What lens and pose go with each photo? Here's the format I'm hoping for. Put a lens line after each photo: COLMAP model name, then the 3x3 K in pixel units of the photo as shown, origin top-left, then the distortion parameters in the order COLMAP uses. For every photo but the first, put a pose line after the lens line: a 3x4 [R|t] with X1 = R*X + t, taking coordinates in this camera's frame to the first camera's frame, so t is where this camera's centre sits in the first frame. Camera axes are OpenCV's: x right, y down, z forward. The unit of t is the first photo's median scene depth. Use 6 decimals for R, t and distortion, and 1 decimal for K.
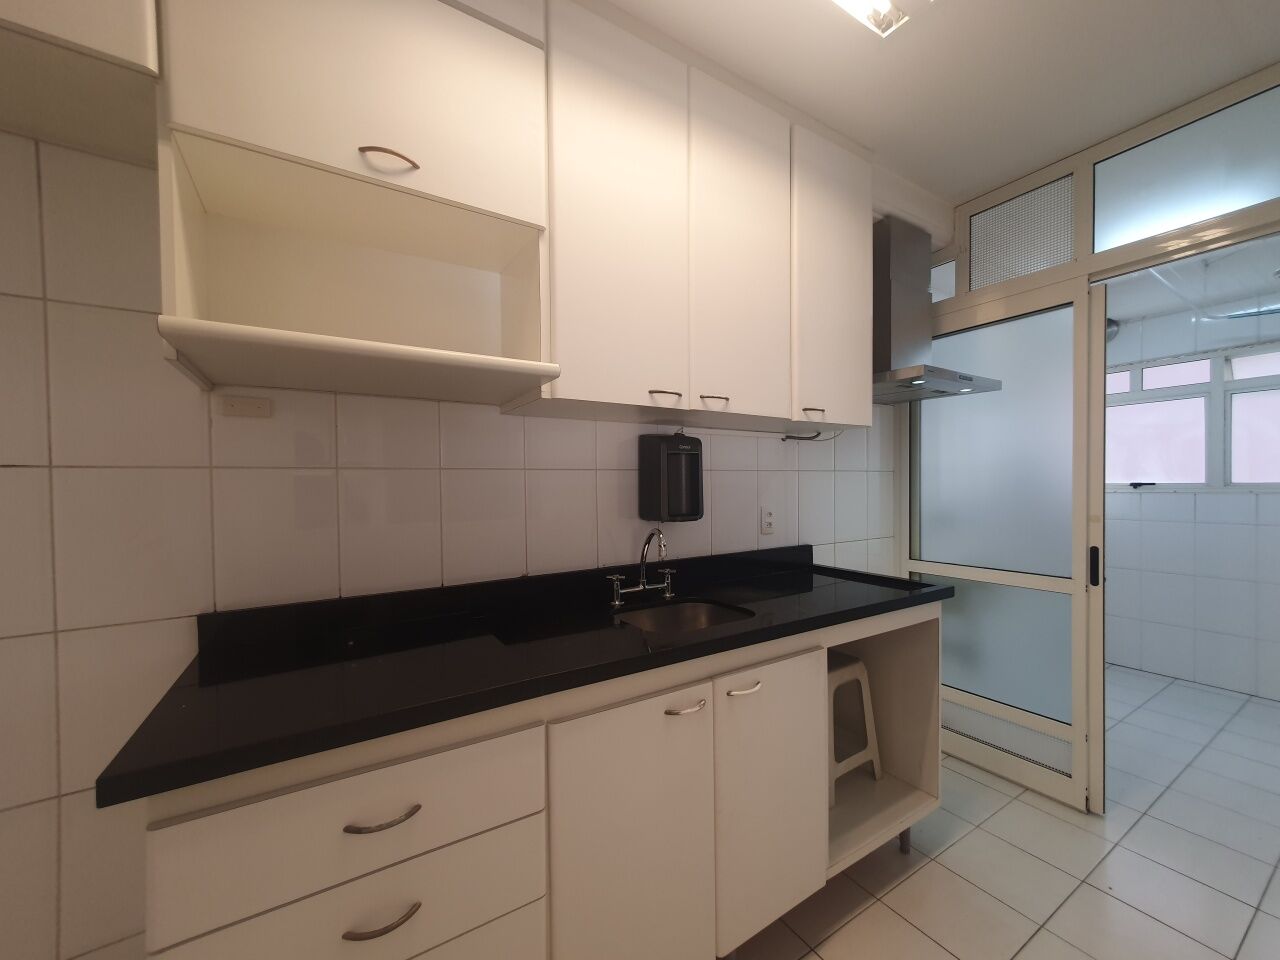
lens RADIAL K [[500.8, 0, 643.2], [0, 500.8, 490.9], [0, 0, 1]] dist [0.006137, 0.000288]
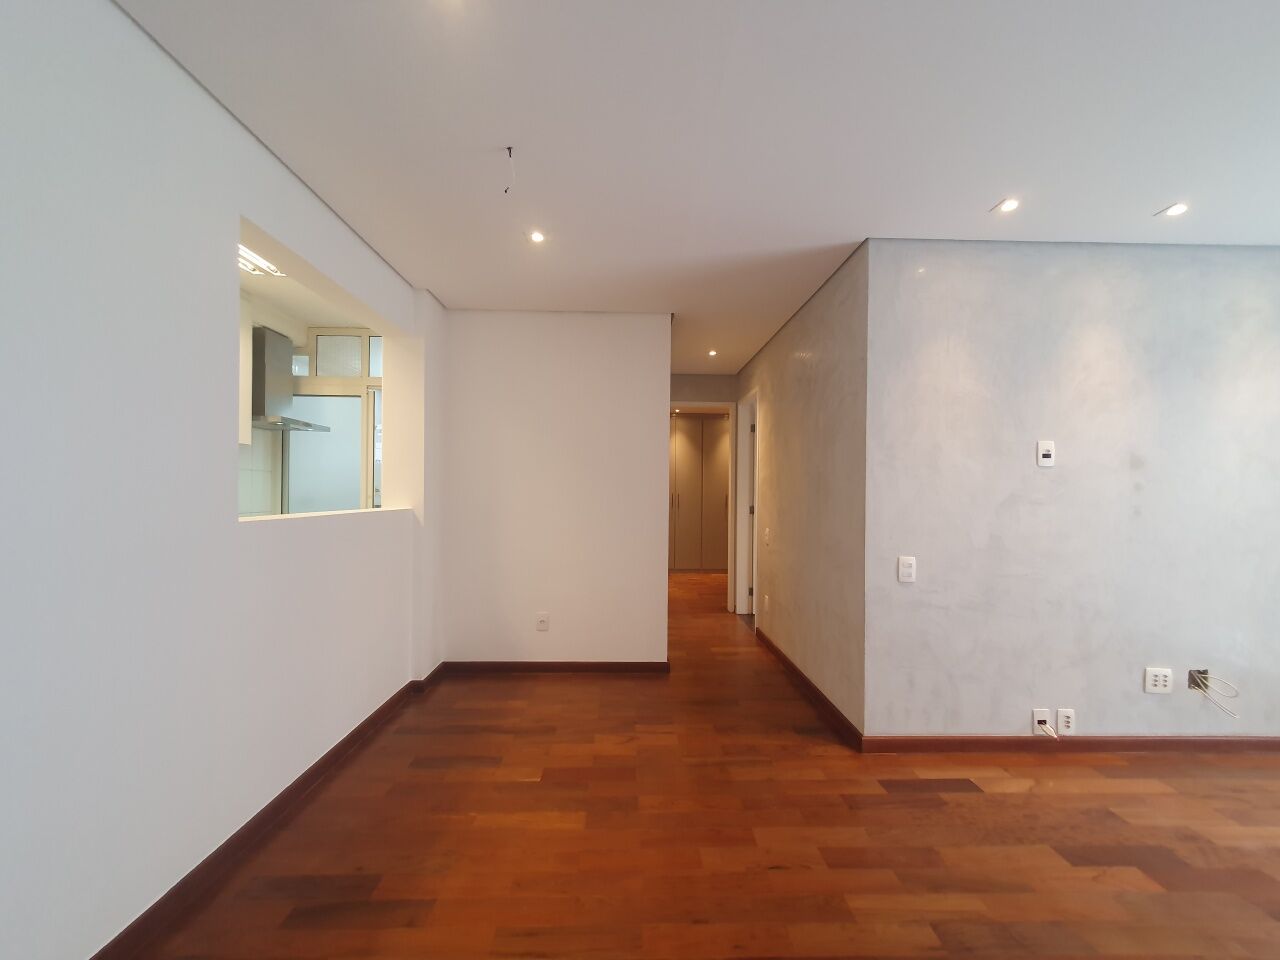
lens RADIAL K [[499.0, 0, 636.3], [0, 499.0, 495.1], [0, 0, 1]] dist [0.002690, 0.000406]
pose [[0.507952, 0.006525, 0.861361, -0.444036], [0.002955, 0.999952, -0.009318, 0.083923], [-0.861380, 0.007279, 0.507909, -1.263440]]
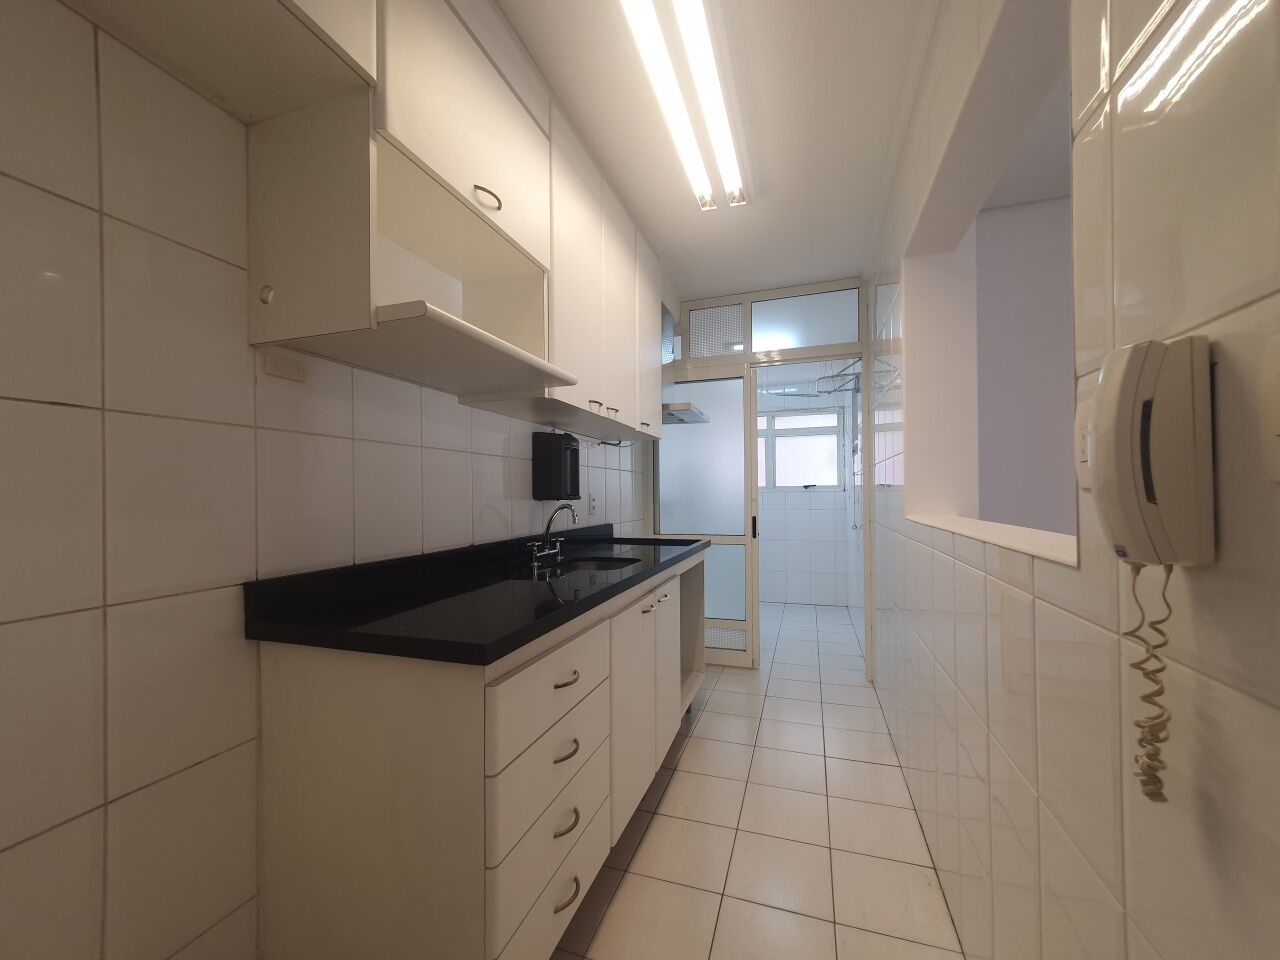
lens RADIAL K [[499.0, 0, 636.3], [0, 499.0, 495.1], [0, 0, 1]] dist [0.002690, 0.000406]
pose [[0.779547, 0.003882, 0.626331, -0.587297], [0.007211, 0.999859, -0.015173, 0.066503], [-0.626302, 0.016345, 0.779409, -0.119831]]
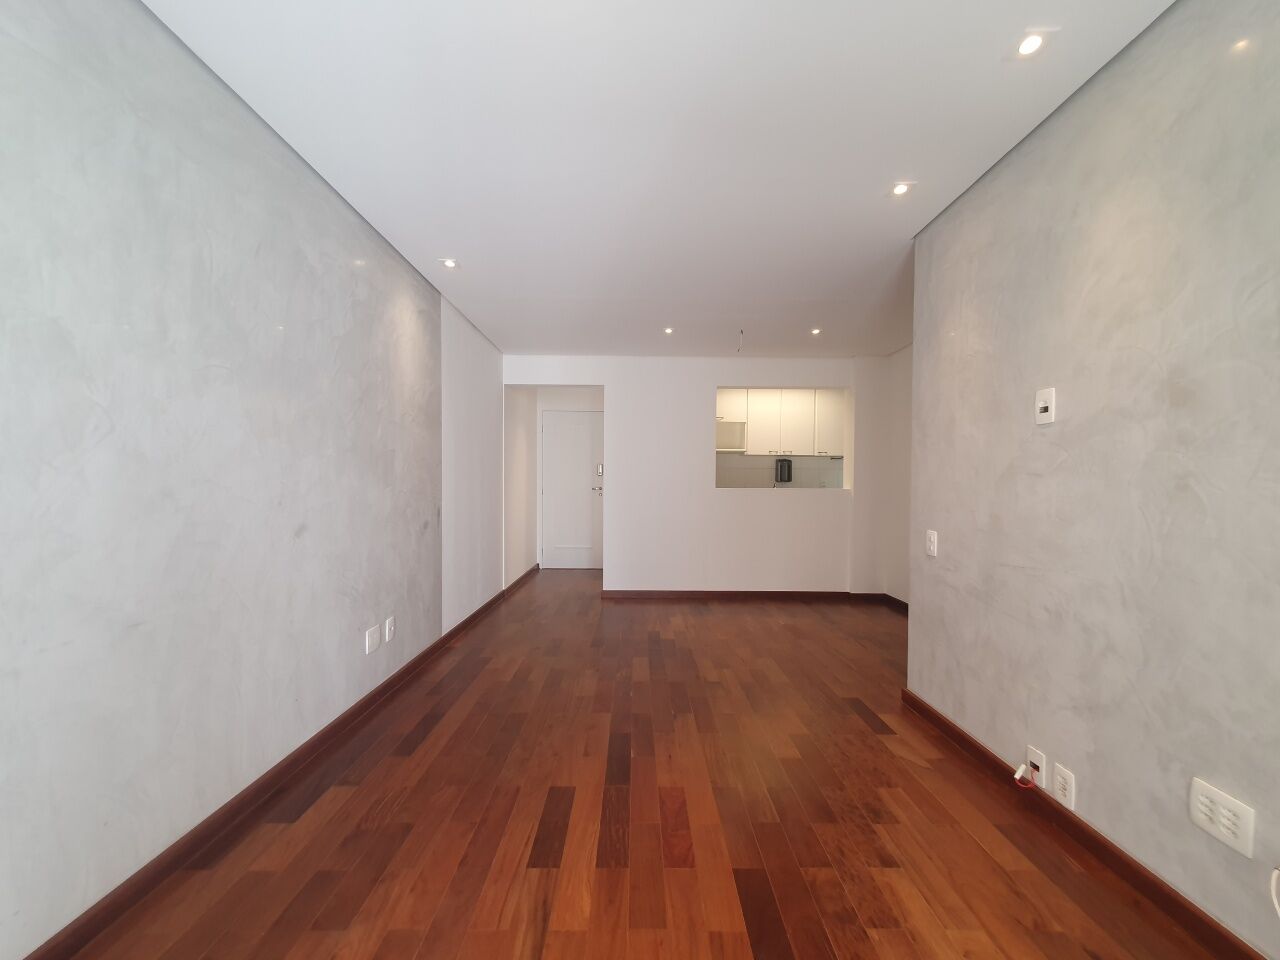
lens RADIAL K [[521.9, 0, 645.1], [0, 521.9, 496.2], [0, 0, 1]] dist [0.002068, 0.000164]
pose [[0.852998, 0.023113, -0.521403, 1.216669], [-0.021374, 0.999728, 0.009348, 0.150334], [0.521477, 0.003170, 0.853259, -2.900744]]
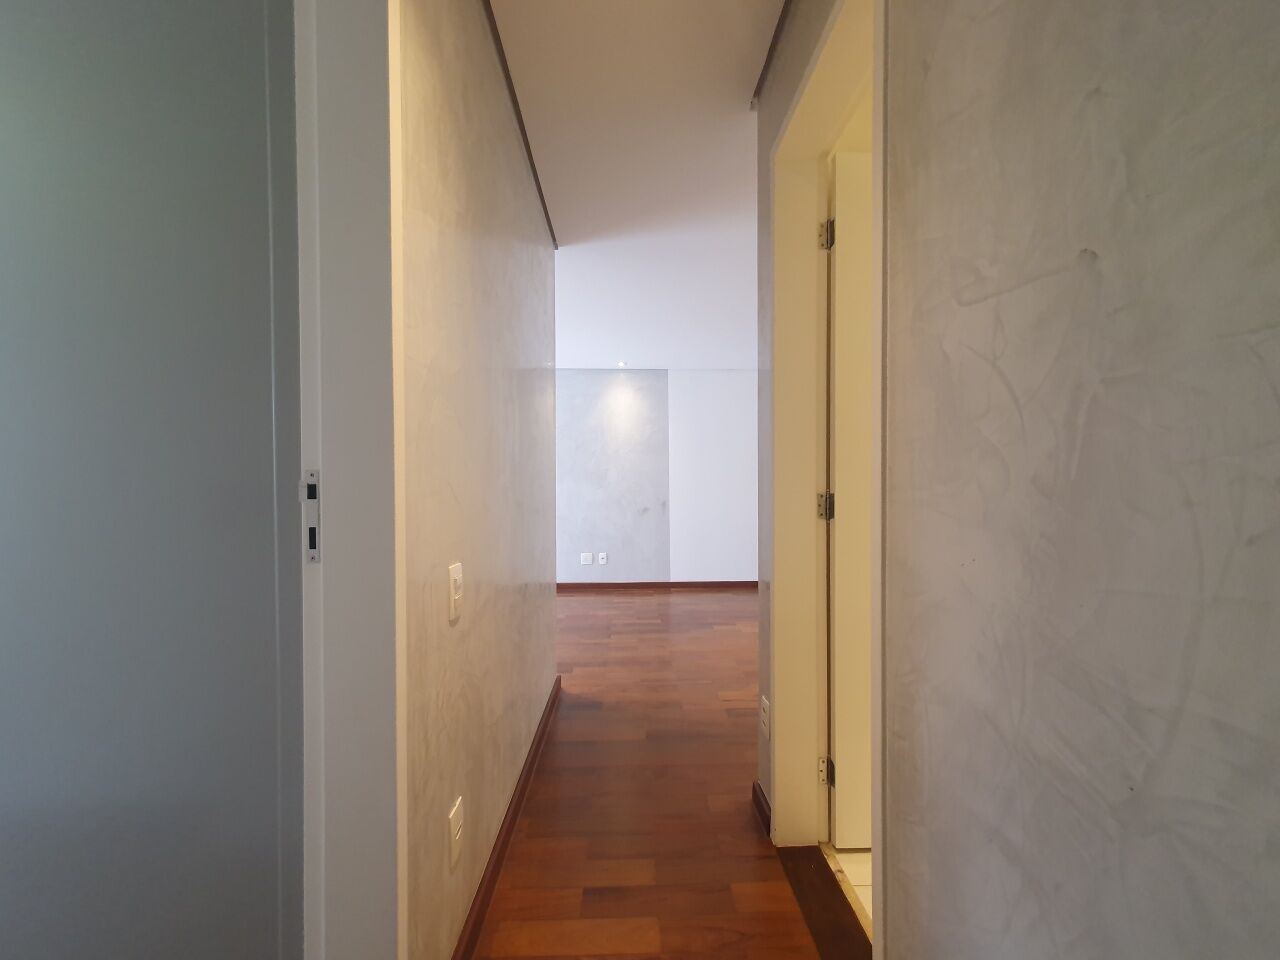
lens RADIAL K [[500.8, 0, 643.2], [0, 500.8, 490.9], [0, 0, 1]] dist [0.006137, 0.000288]
pose [[-0.496501, 0.009428, -0.867985, 2.362475], [-0.003310, 0.999913, 0.012755, 0.126579], [0.868030, 0.009206, -0.496427, -0.047005]]
